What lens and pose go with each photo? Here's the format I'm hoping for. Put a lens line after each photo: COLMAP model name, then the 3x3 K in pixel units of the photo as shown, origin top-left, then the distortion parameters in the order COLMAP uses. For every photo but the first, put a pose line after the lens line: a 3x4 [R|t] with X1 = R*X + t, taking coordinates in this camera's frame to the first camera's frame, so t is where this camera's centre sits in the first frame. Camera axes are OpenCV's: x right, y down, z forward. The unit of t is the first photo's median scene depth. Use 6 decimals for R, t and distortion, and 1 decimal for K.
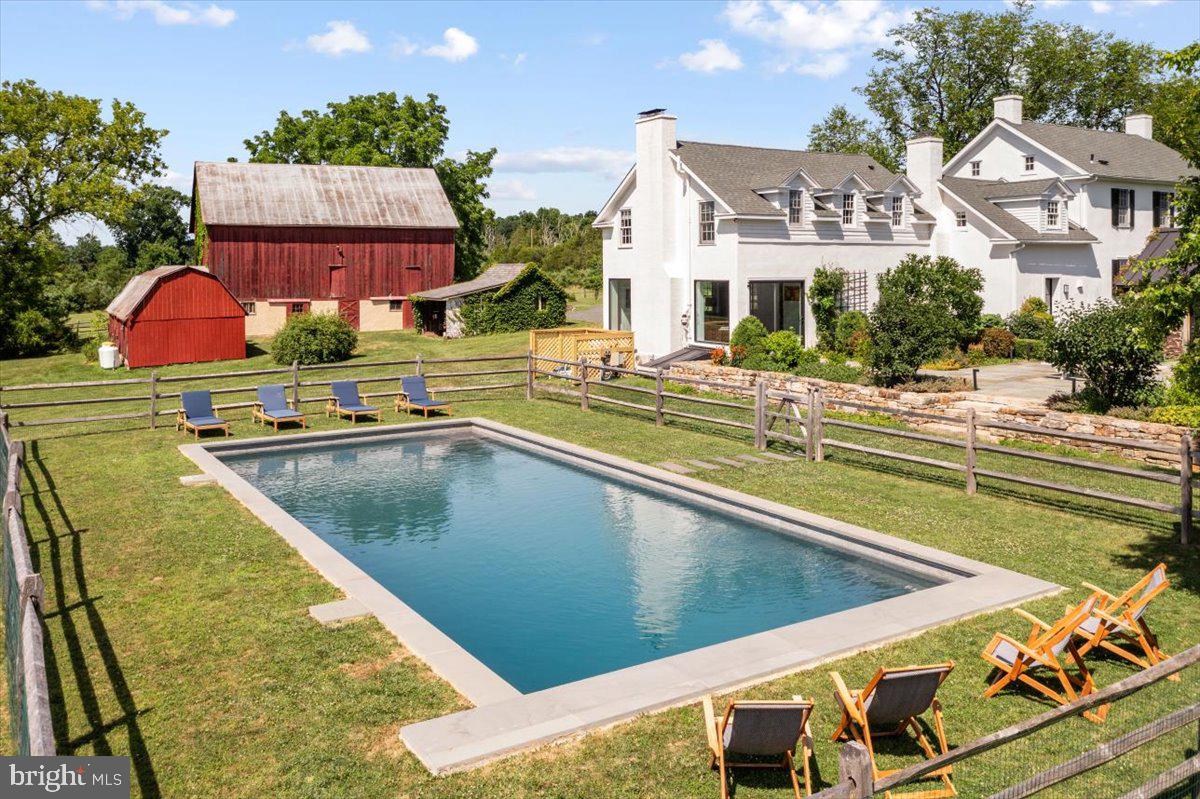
lens RADIAL K [[885.9, 0, 594.2], [0, 885.9, 349.5], [0, 0, 1]] dist [-0.006297, -0.004777]
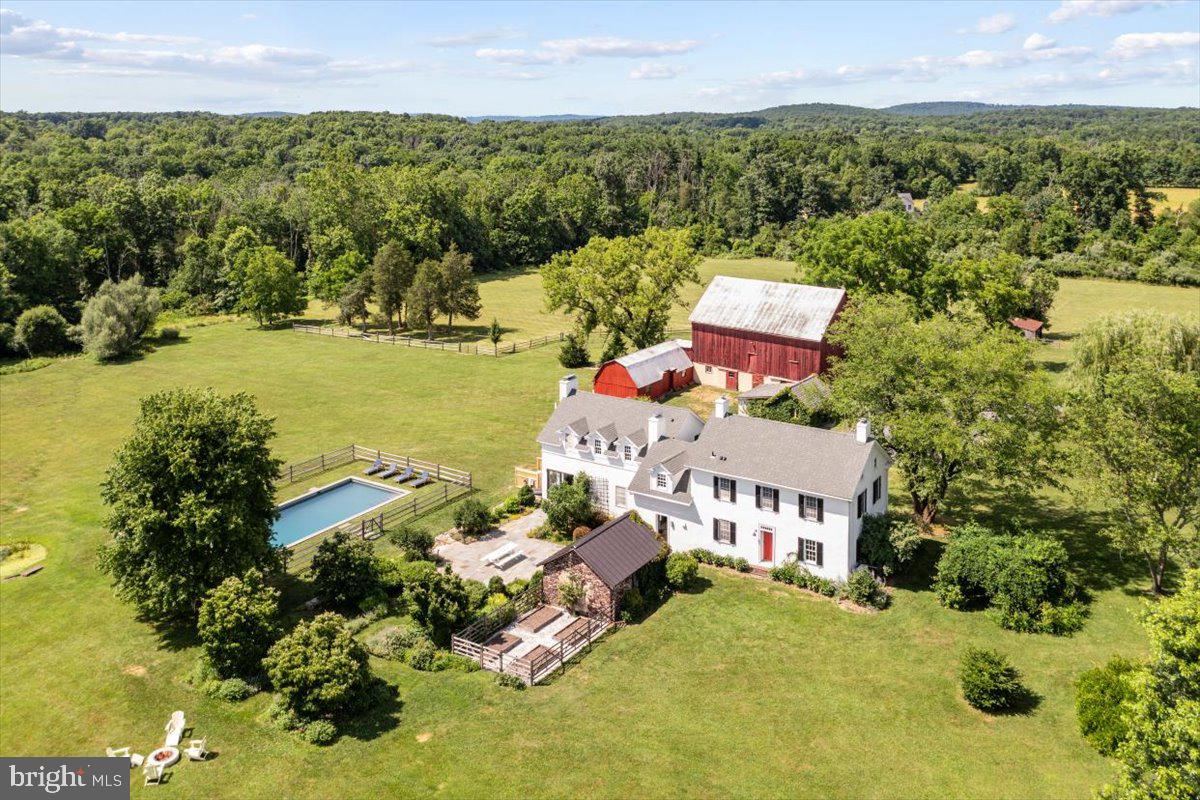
lens RADIAL K [[885.9, 0, 594.2], [0, 885.9, 350.0], [0, 0, 1]] dist [-0.006297, -0.004777]
pose [[0.414887, 0.202566, -0.887038, 1.114595], [-0.082327, 0.979261, 0.185120, -0.409677], [0.906141, -0.003776, 0.422959, 0.055099]]
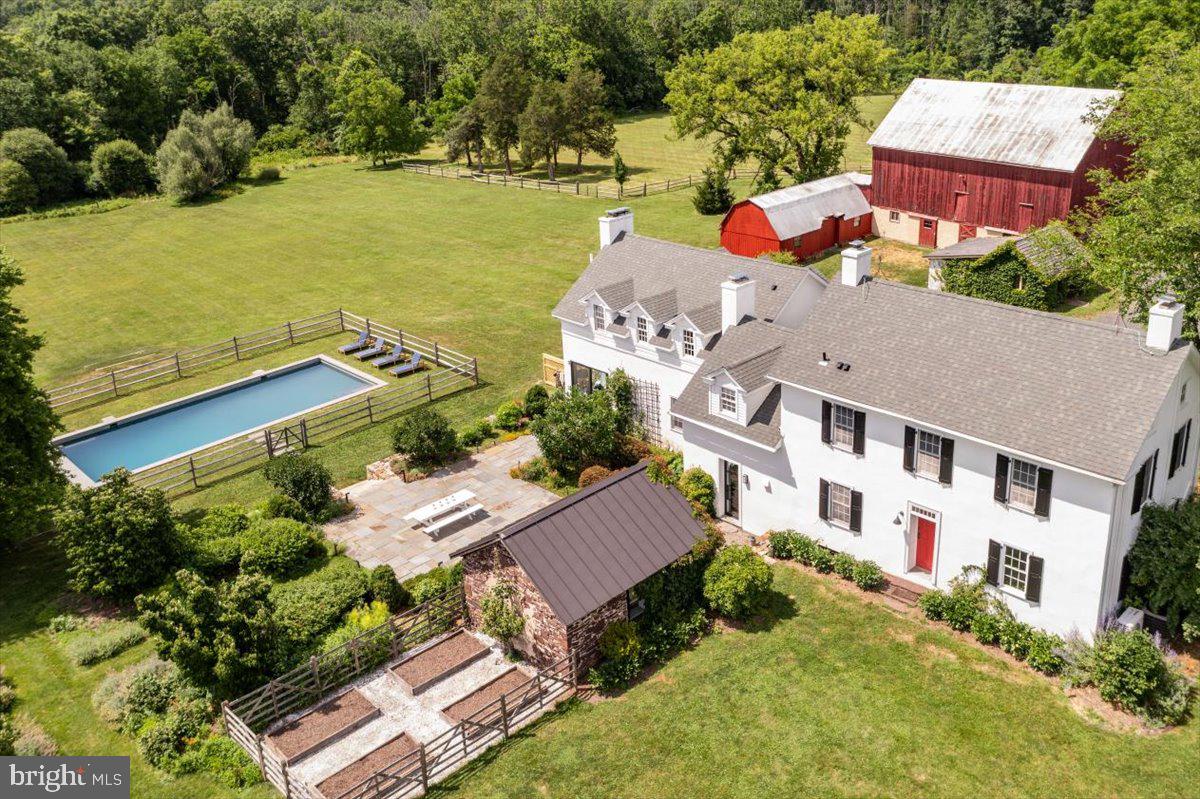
lens RADIAL K [[885.9, 0, 594.2], [0, 885.9, 349.5], [0, 0, 1]] dist [-0.006297, -0.004777]
pose [[0.191508, 0.351063, -0.916559, 0.755531], [-0.044222, 0.935981, 0.349262, -0.299152], [0.980494, -0.026355, 0.194773, 0.361997]]
